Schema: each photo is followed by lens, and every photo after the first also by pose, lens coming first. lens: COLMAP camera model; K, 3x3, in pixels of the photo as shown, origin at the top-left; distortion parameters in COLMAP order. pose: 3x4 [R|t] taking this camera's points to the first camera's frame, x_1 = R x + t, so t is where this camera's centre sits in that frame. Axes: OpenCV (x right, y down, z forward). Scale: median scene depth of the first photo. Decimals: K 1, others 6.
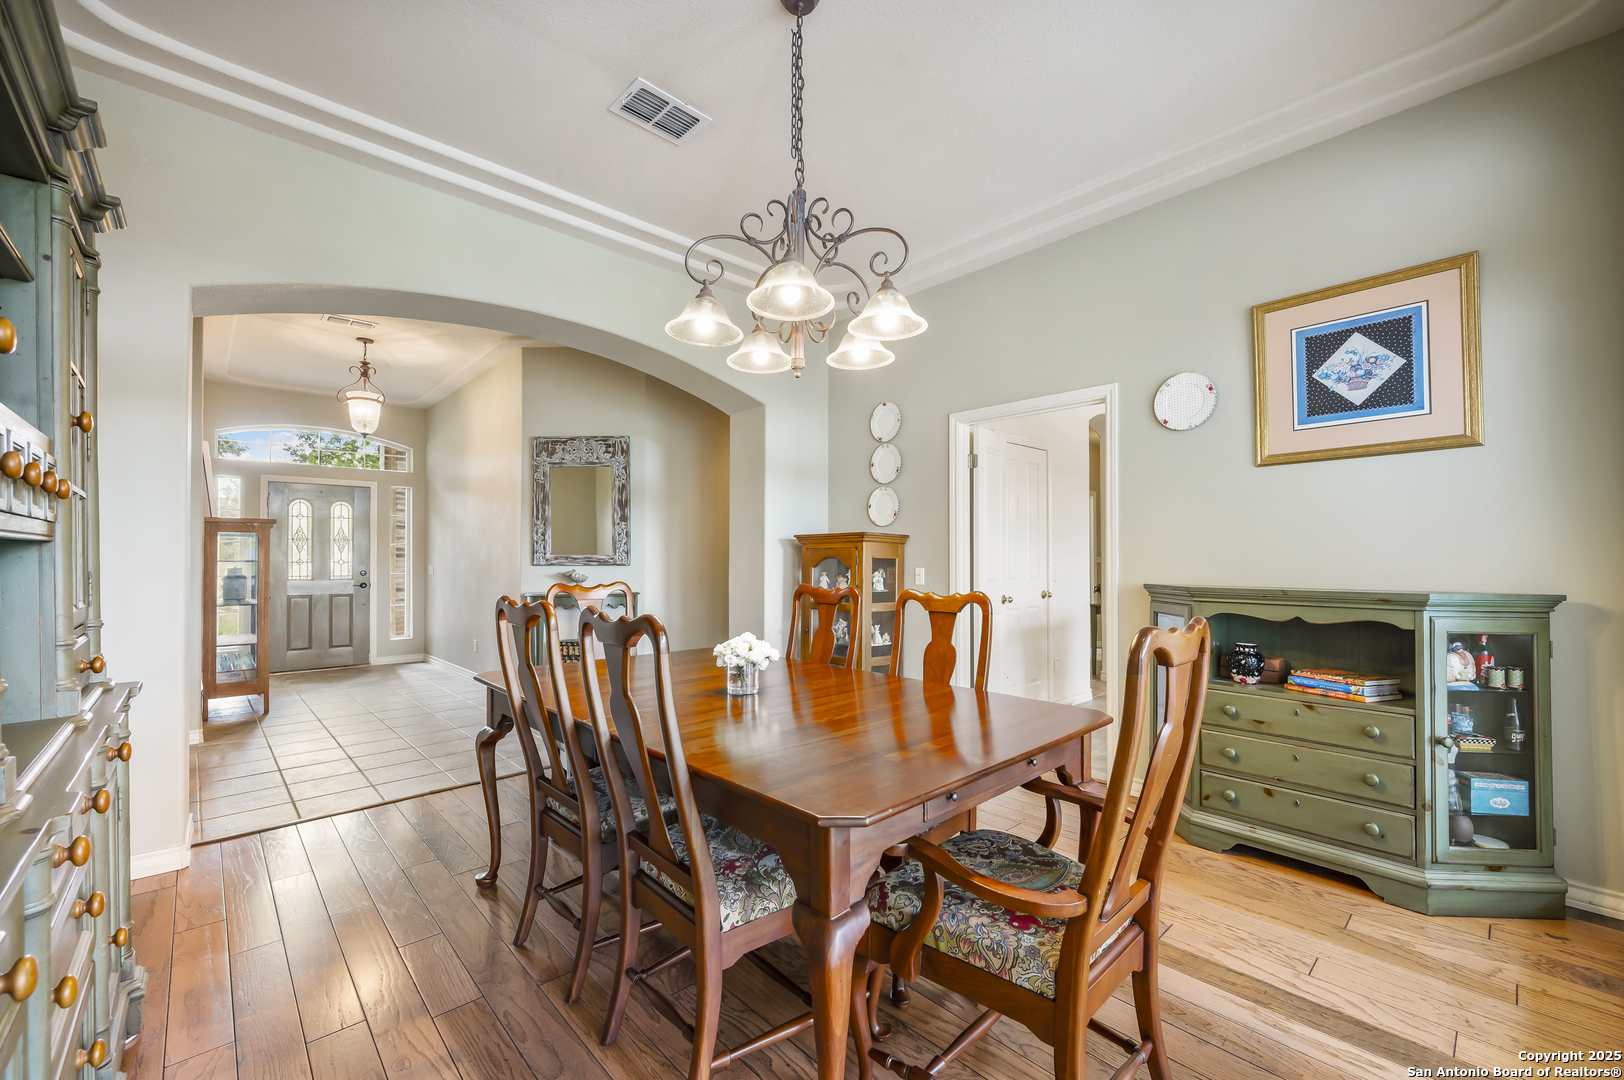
lens RADIAL K [[656.5, 0, 815.6], [0, 656.5, 550.2], [0, 0, 1]] dist [0.001508, 0.001405]
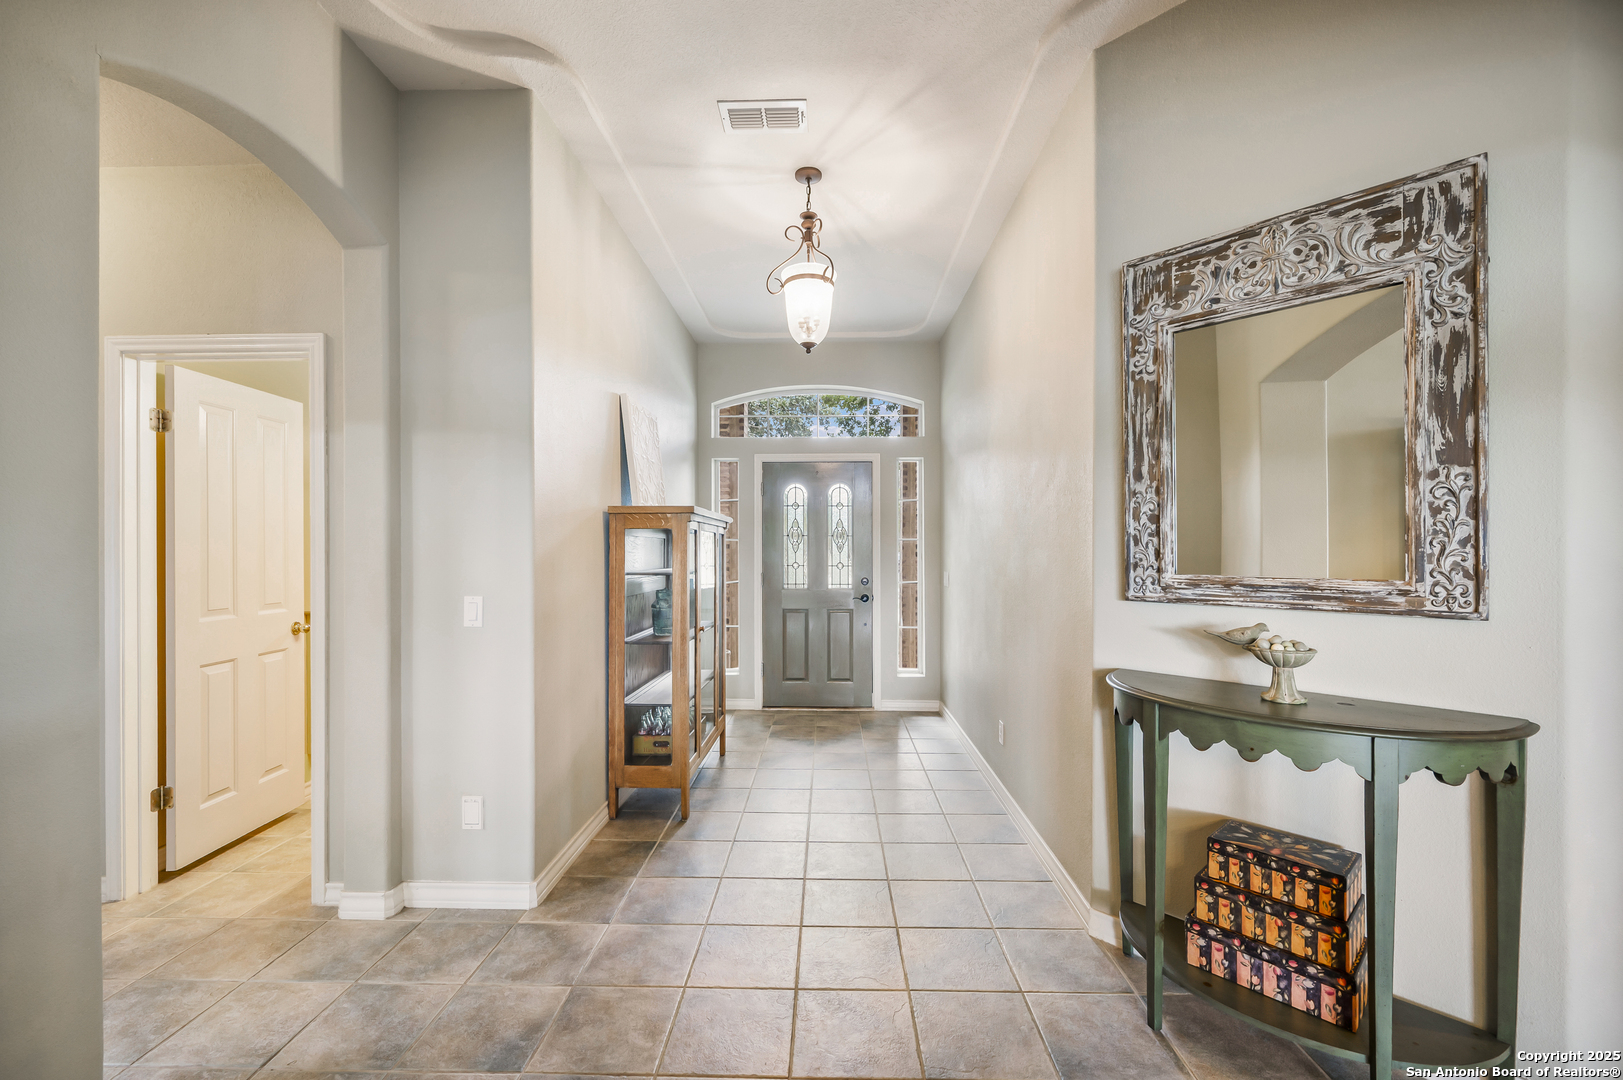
lens RADIAL K [[656.1, 0, 812.2], [0, 656.1, 544.4], [0, 0, 1]] dist [0.001508, 0.001405]
pose [[0.701538, -0.000833, -0.712632, -0.285327], [0.006113, 0.999970, 0.004849, -0.012298], [0.712606, -0.007758, 0.701522, 0.600146]]
